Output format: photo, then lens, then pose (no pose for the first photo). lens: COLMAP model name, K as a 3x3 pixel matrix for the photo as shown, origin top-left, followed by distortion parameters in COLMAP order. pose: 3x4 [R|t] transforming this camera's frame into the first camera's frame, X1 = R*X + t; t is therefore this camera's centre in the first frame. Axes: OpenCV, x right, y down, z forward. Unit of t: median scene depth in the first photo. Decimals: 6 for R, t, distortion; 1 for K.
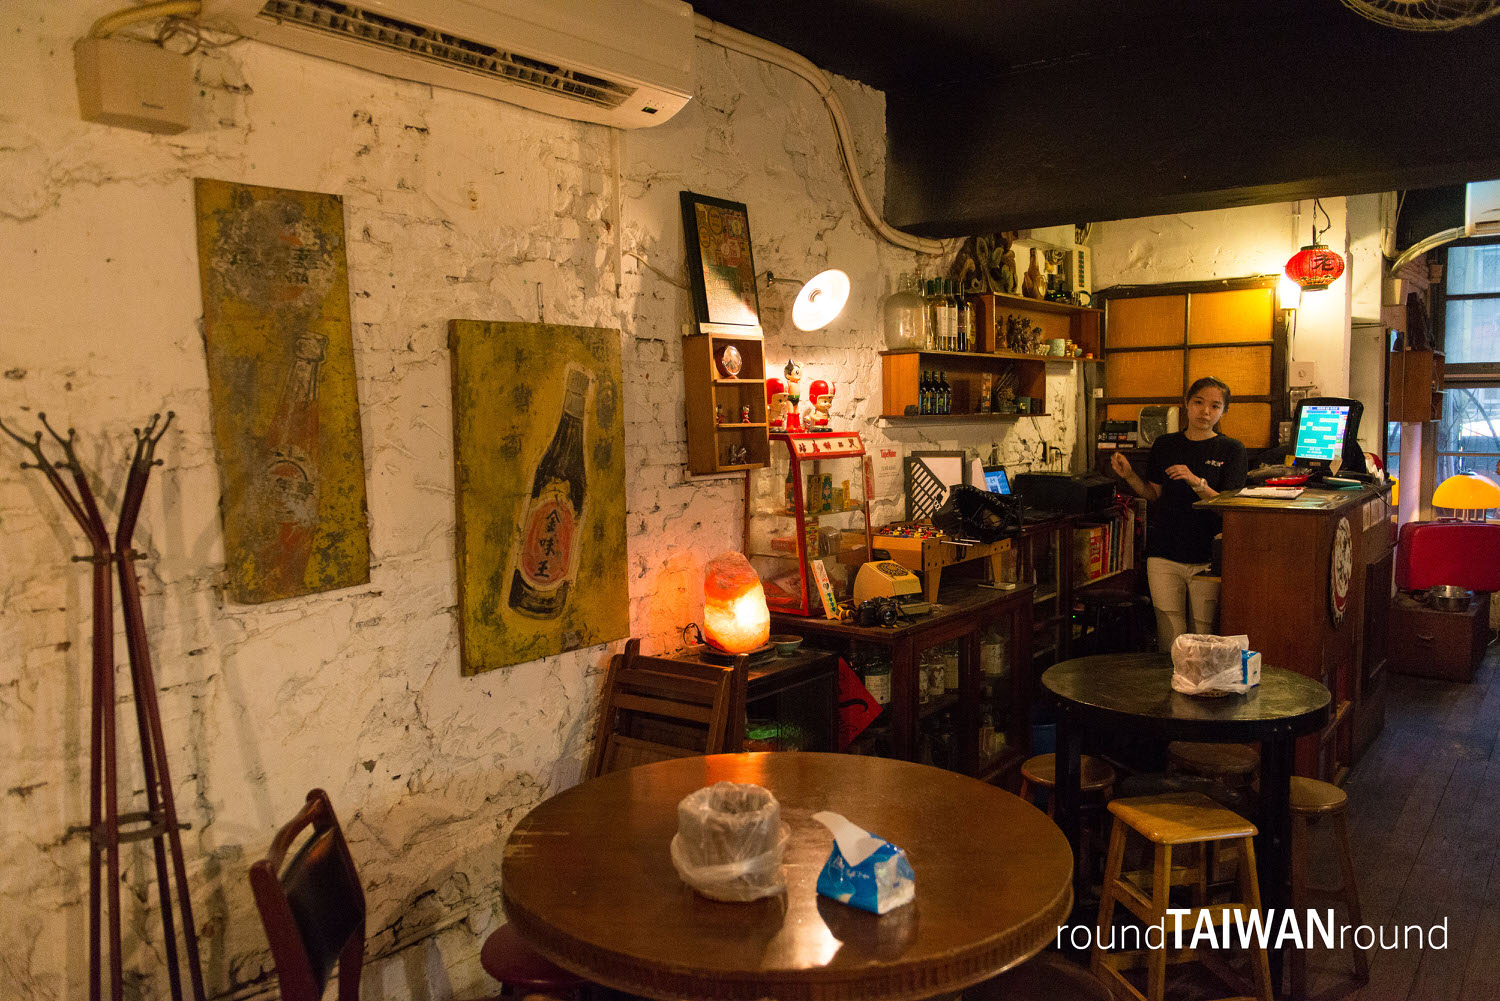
lens RADIAL K [[1212.3, 0, 750.1], [0, 1212.3, 500.1], [0, 0, 1]] dist [-0.001228, -0.000025]
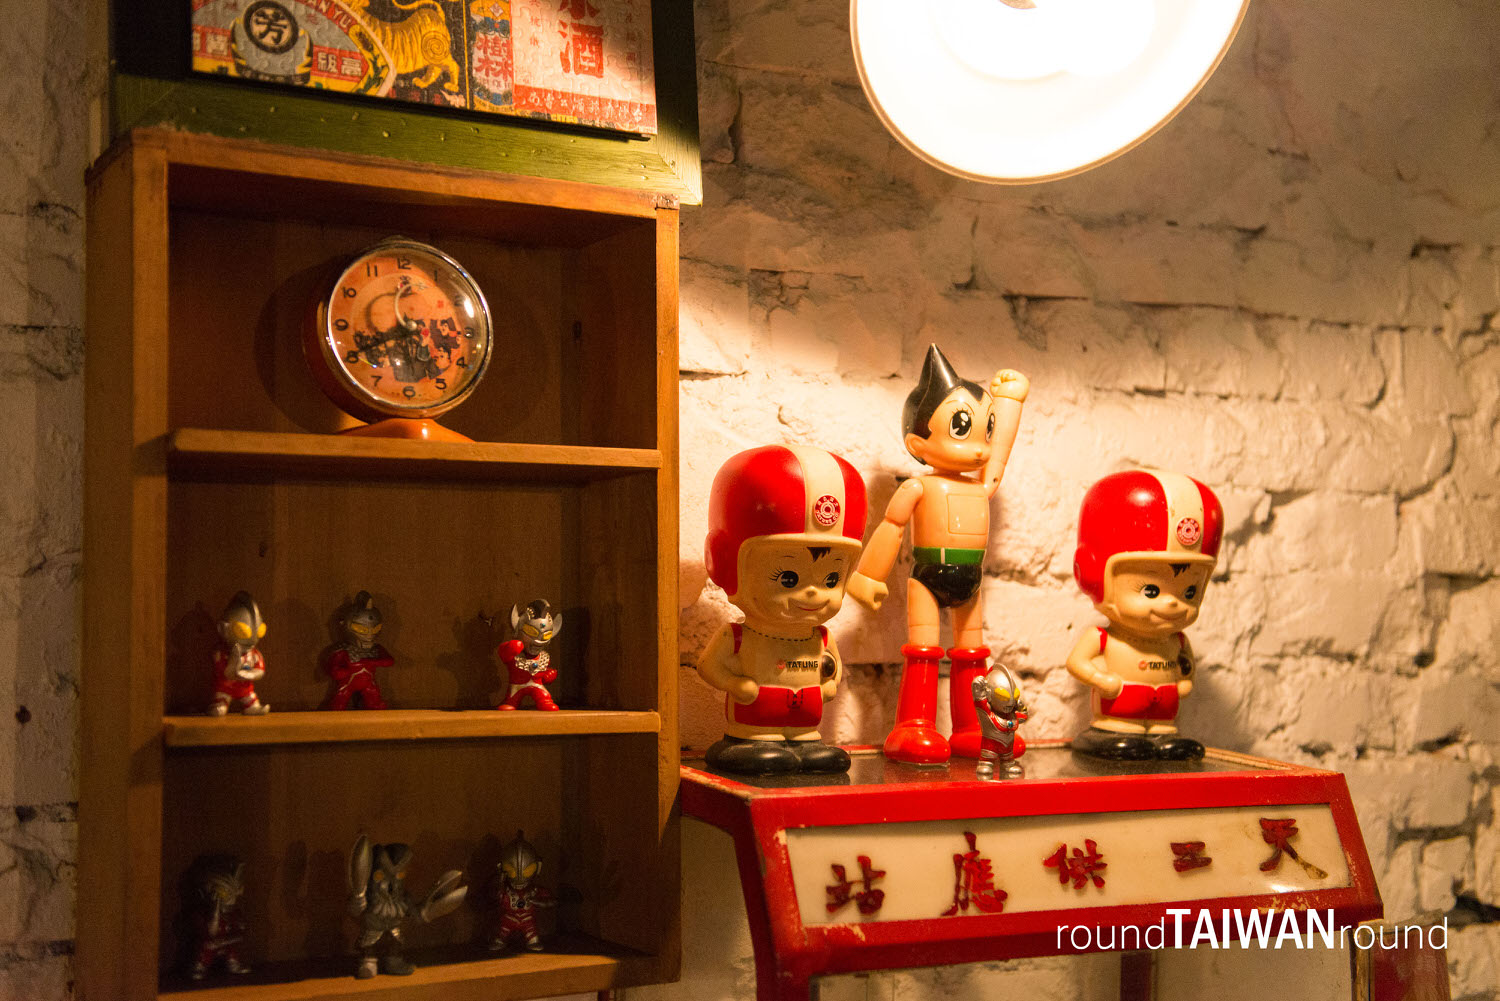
lens RADIAL K [[1904.5, 0, 750.0], [0, 1904.5, 502.0], [0, 0, 1]] dist [-0.003921, 0.000000]
pose [[0.914056, 0.019988, -0.405096, 0.122771], [-0.062012, 0.993929, -0.090882, -0.066037], [0.400820, 0.108192, 0.909746, 0.732757]]
